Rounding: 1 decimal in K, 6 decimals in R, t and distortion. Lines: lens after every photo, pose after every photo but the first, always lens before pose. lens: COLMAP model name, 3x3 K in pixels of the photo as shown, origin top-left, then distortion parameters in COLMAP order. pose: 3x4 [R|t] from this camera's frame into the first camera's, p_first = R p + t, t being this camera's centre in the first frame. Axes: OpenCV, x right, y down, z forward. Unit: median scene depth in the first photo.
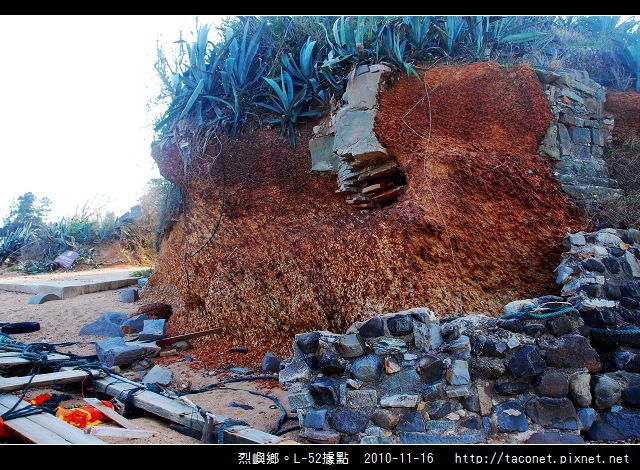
lens RADIAL K [[592.0, 0, 319.0], [0, 592.0, 234.7], [0, 0, 1]] dist [-0.015139, 0.000000]
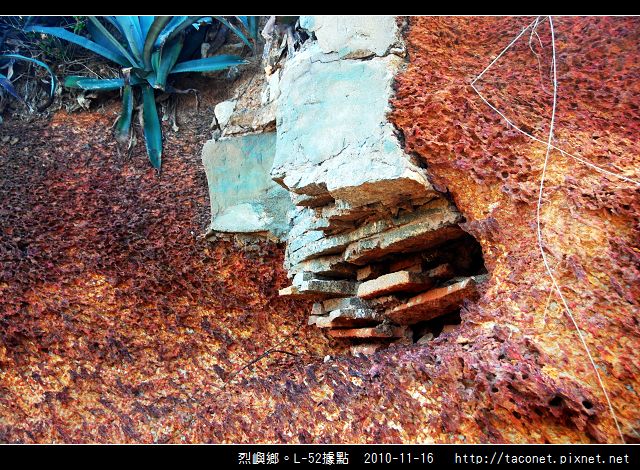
lens RADIAL K [[1514.7, 0, 319.1], [0, 1514.7, 235.8], [0, 0, 1]] dist [0.829552, 0.000000]
pose [[0.998575, 0.002176, 0.053320, 0.003862], [0.002190, 0.996655, -0.081697, -0.033802], [-0.053320, 0.081697, 0.995230, 0.117078]]
